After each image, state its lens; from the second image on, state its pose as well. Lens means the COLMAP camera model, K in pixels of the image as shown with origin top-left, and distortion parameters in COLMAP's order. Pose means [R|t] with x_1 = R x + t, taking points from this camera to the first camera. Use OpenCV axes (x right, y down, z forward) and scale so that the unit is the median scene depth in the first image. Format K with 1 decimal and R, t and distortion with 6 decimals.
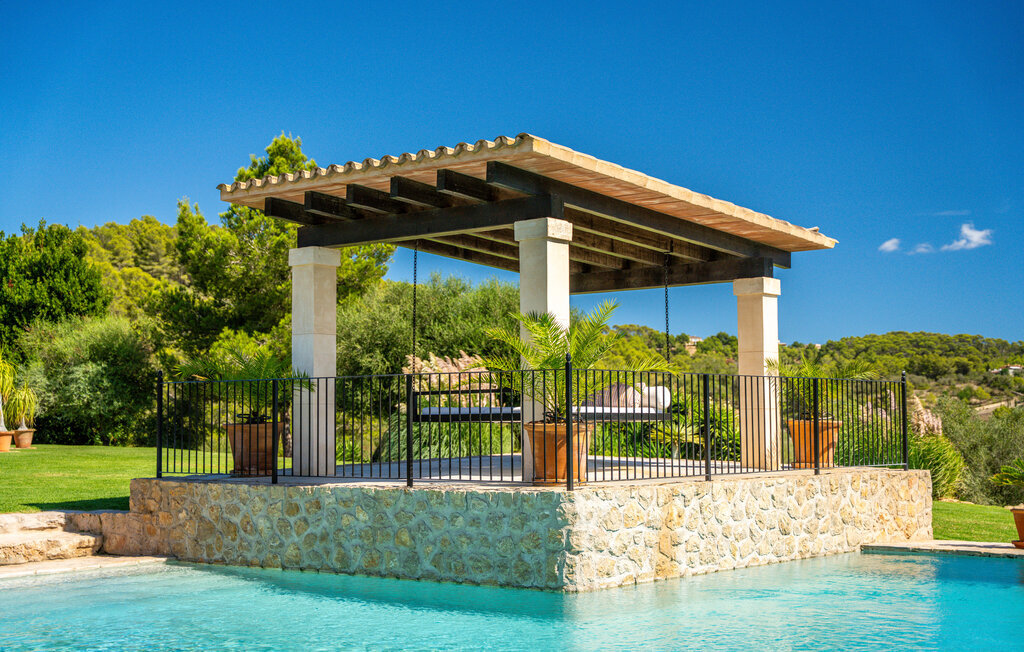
lens RADIAL K [[1417.2, 0, 506.5], [0, 1417.2, 327.4], [0, 0, 1]] dist [0.068843, 0.000000]
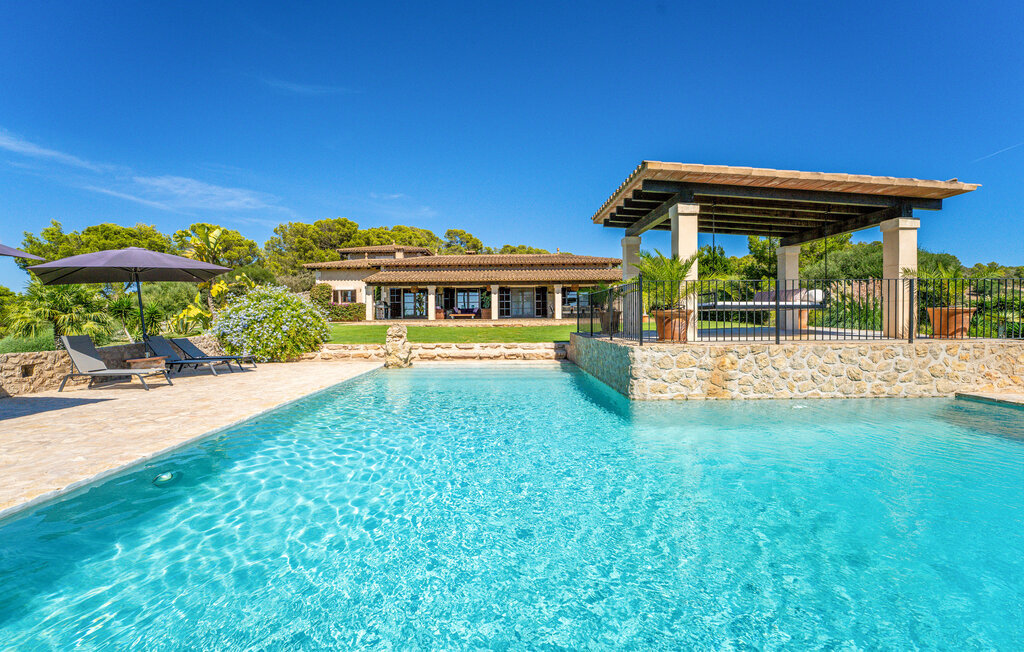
lens RADIAL K [[431.0, 0, 509.6], [0, 431.0, 317.8], [0, 0, 1]] dist [-0.019501, -0.001090]
pose [[0.650195, 0.005066, -0.759750, 0.294514], [0.052962, 0.997243, 0.051975, 0.032148], [0.757919, -0.074031, 0.648135, 0.407189]]
